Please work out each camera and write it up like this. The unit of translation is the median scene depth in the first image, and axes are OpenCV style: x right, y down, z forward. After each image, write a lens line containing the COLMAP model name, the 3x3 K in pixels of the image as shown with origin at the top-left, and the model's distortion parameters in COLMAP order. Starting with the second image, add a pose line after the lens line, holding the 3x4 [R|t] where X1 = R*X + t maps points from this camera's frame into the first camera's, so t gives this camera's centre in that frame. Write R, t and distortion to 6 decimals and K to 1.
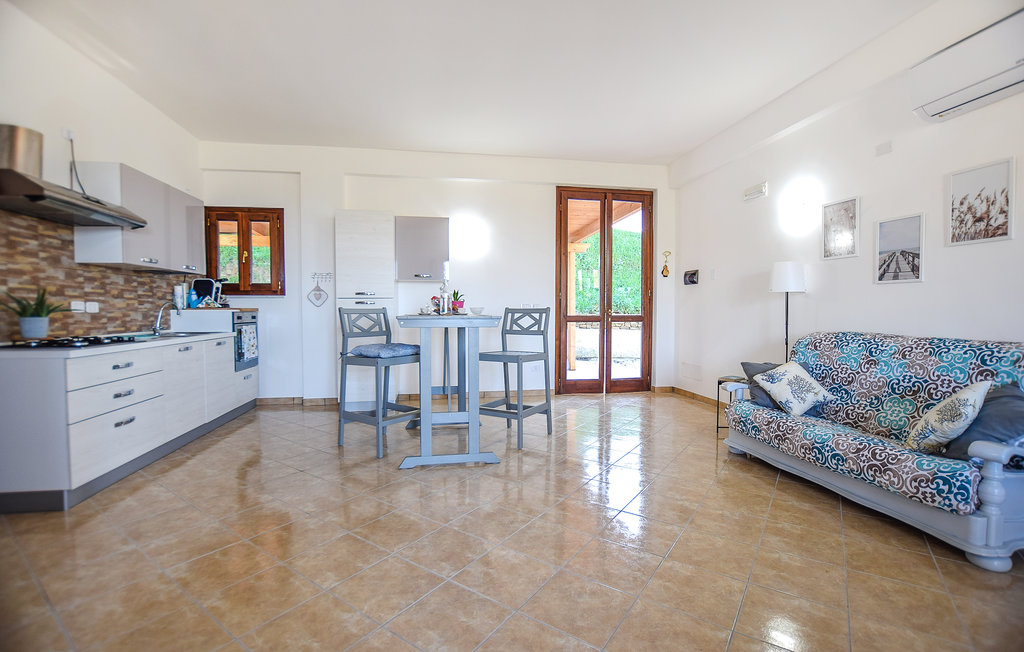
lens RADIAL K [[488.2, 0, 512.0], [0, 488.2, 326.0], [0, 0, 1]] dist [-0.000572, -0.000204]
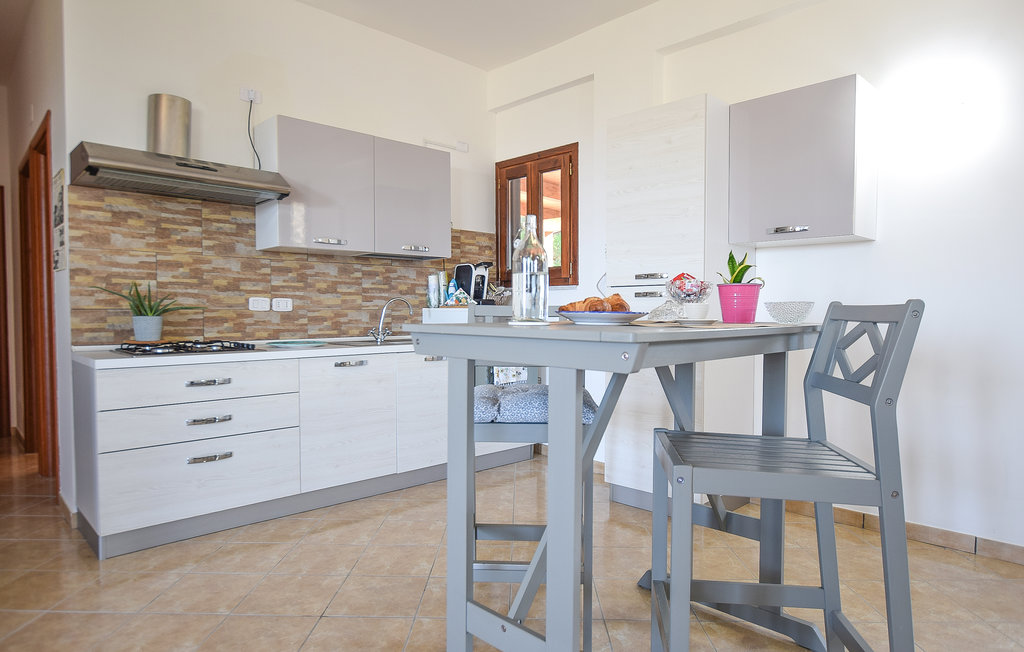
lens RADIAL K [[636.1, 0, 512.0], [0, 636.1, 326.0], [0, 0, 1]] dist [0.003740, 0.000905]
pose [[0.559240, 0.022496, -0.828701, 0.222355], [-0.028574, 0.999561, 0.007851, -0.021561], [0.828514, 0.019288, 0.559637, 0.707889]]
